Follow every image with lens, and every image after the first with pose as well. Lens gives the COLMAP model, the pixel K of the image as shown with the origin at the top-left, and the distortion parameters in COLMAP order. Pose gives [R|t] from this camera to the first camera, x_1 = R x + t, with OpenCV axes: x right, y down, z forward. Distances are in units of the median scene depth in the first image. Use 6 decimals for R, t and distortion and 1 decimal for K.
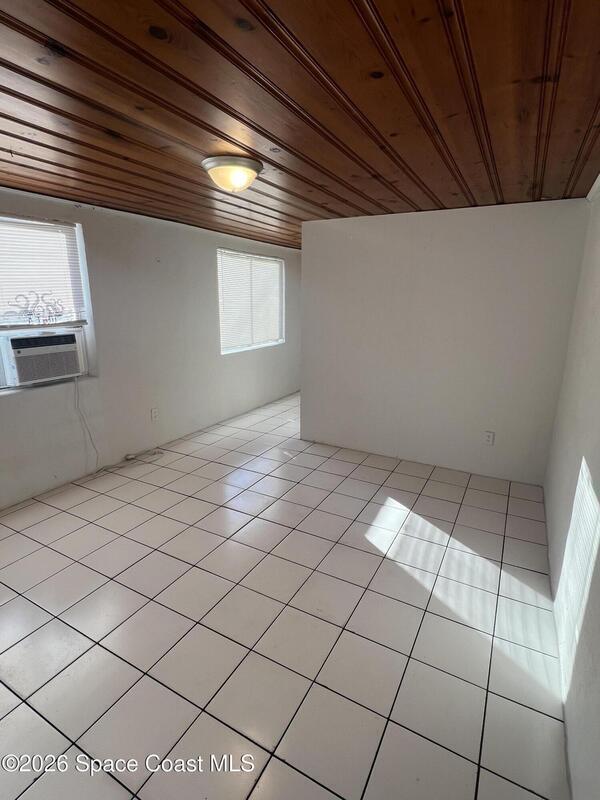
lens RADIAL K [[409.3, 0, 298.3], [0, 409.3, 397.8], [0, 0, 1]] dist [0.000662, 0.000449]
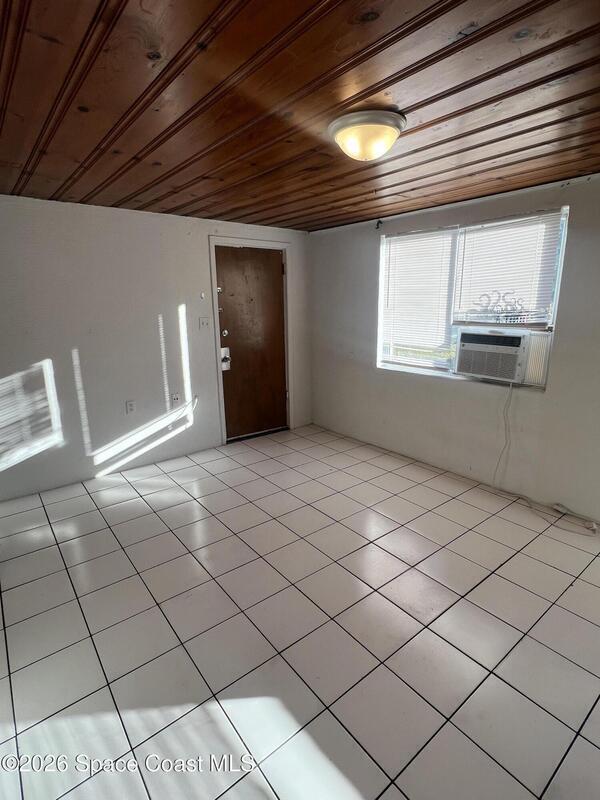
lens RADIAL K [[409.3, 0, 298.3], [0, 409.3, 397.8], [0, 0, 1]] dist [0.000662, 0.000449]
pose [[-0.383523, 0.215829, -0.897957, 0.526178], [-0.215616, 0.924512, 0.314303, -0.229130], [0.898009, 0.314157, -0.308036, 0.961418]]
